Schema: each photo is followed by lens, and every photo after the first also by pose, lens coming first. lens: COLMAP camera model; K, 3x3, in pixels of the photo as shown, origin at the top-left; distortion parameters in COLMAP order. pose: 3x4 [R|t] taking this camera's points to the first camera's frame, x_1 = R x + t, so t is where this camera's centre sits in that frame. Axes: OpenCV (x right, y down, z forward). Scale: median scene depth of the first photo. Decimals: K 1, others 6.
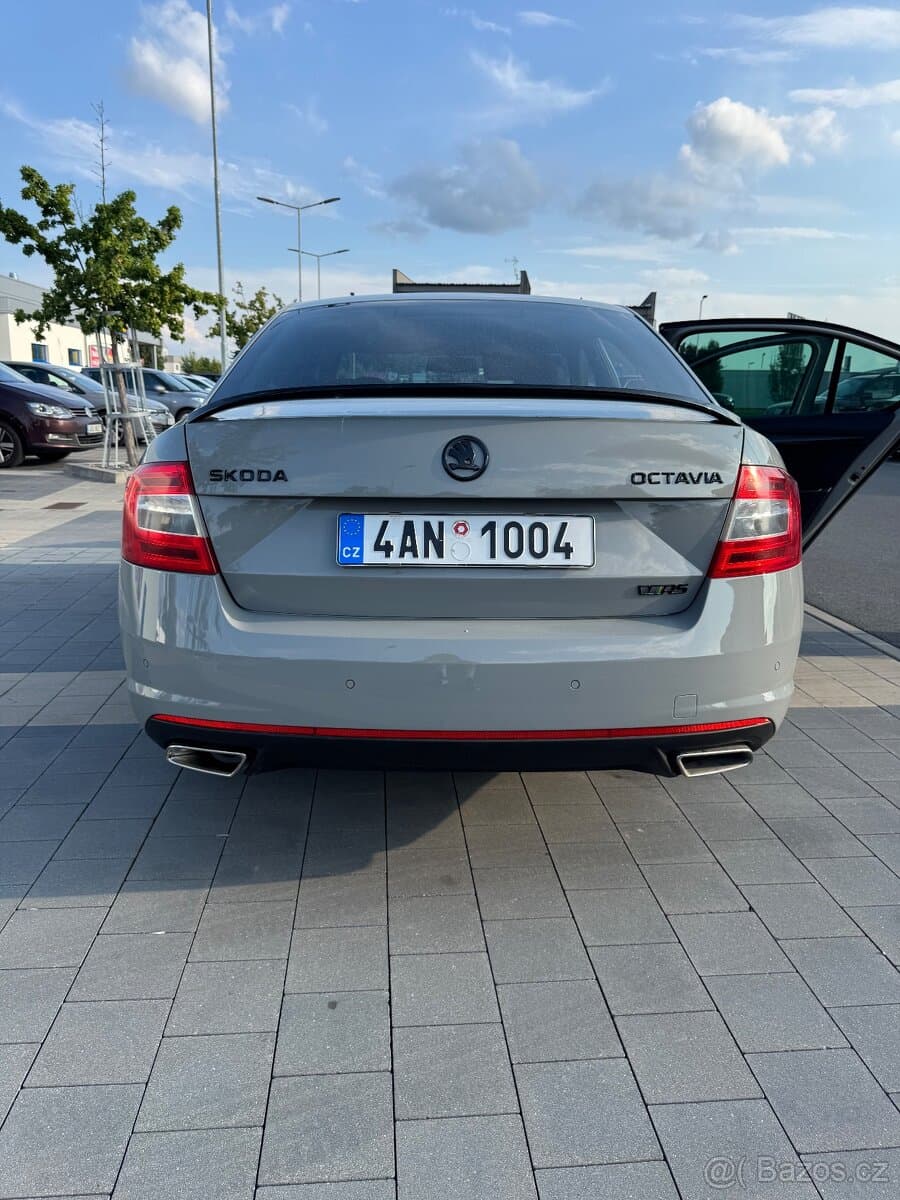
lens RADIAL K [[828.2, 0, 450.0], [0, 828.2, 600.0], [0, 0, 1]] dist [0.051173, -0.044697]
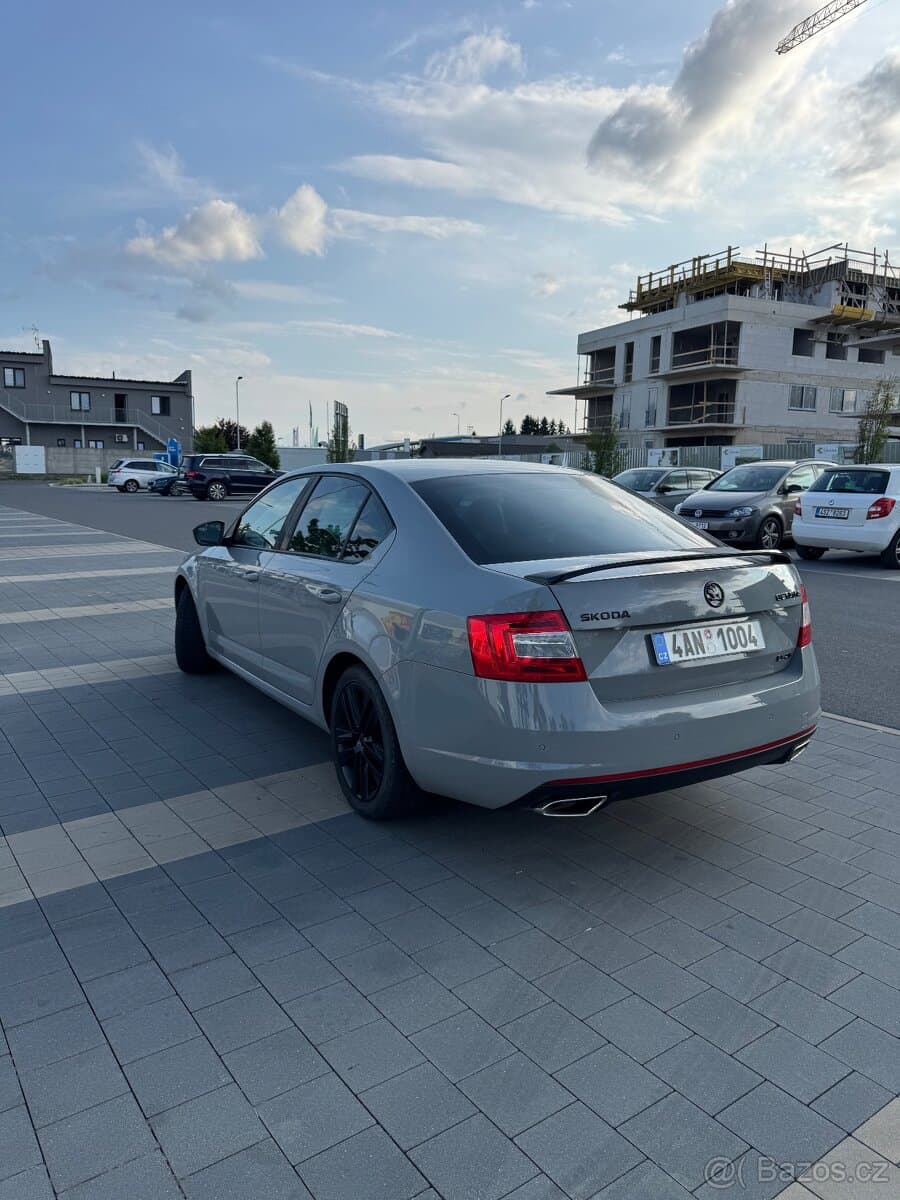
lens RADIAL K [[863.6, 0, 450.0], [0, 863.6, 600.0], [0, 0, 1]] dist [-0.004348, -0.002681]
pose [[0.867295, -0.083389, 0.490760, -1.263284], [0.127838, 0.990116, -0.057683, -0.118915], [-0.481099, 0.112766, 0.869383, -0.275864]]
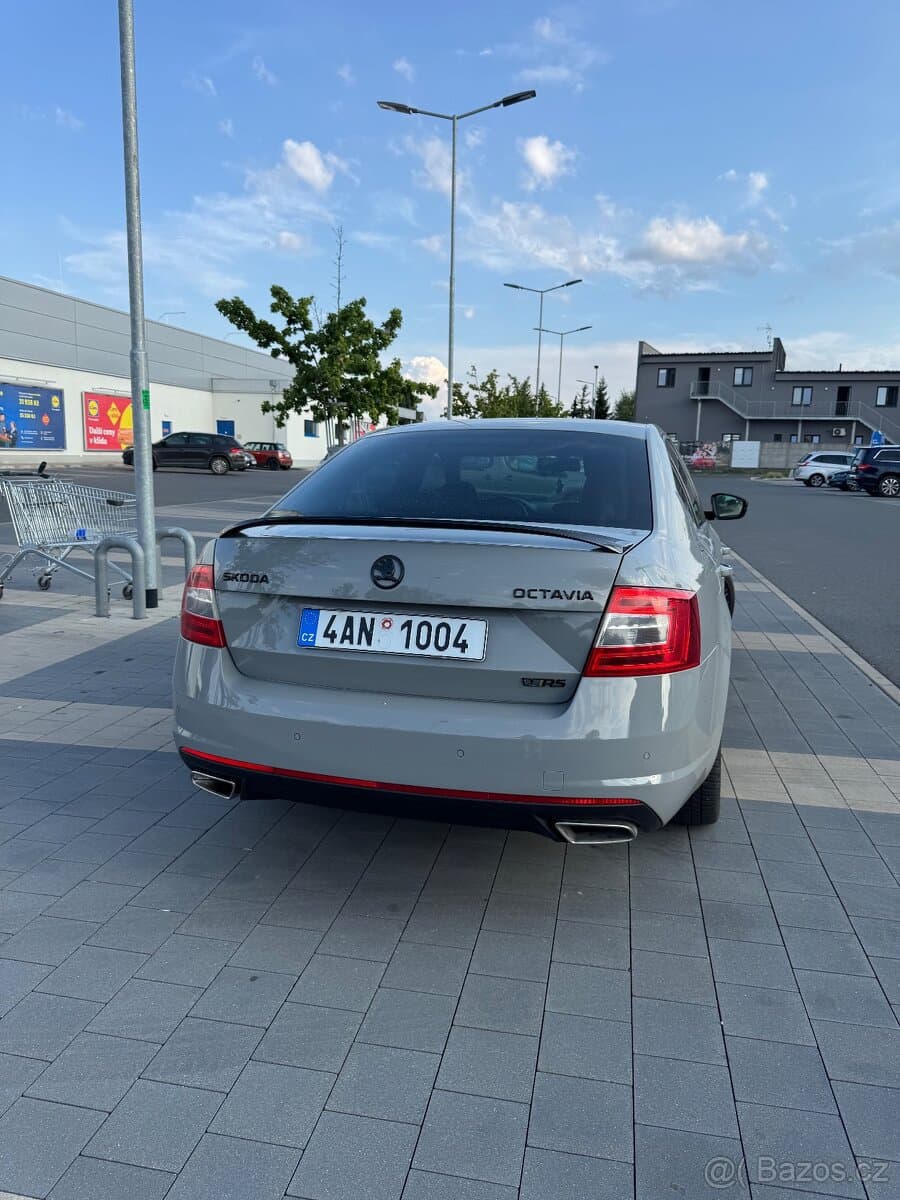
lens RADIAL K [[847.7, 0, 450.0], [0, 847.7, 600.0], [0, 0, 1]] dist [0.053662, 0.001150]
pose [[0.961024, 0.049203, -0.272050, 0.458513], [-0.072222, 0.994546, -0.075251, -0.029782], [0.266864, 0.091966, 0.959336, -0.256112]]
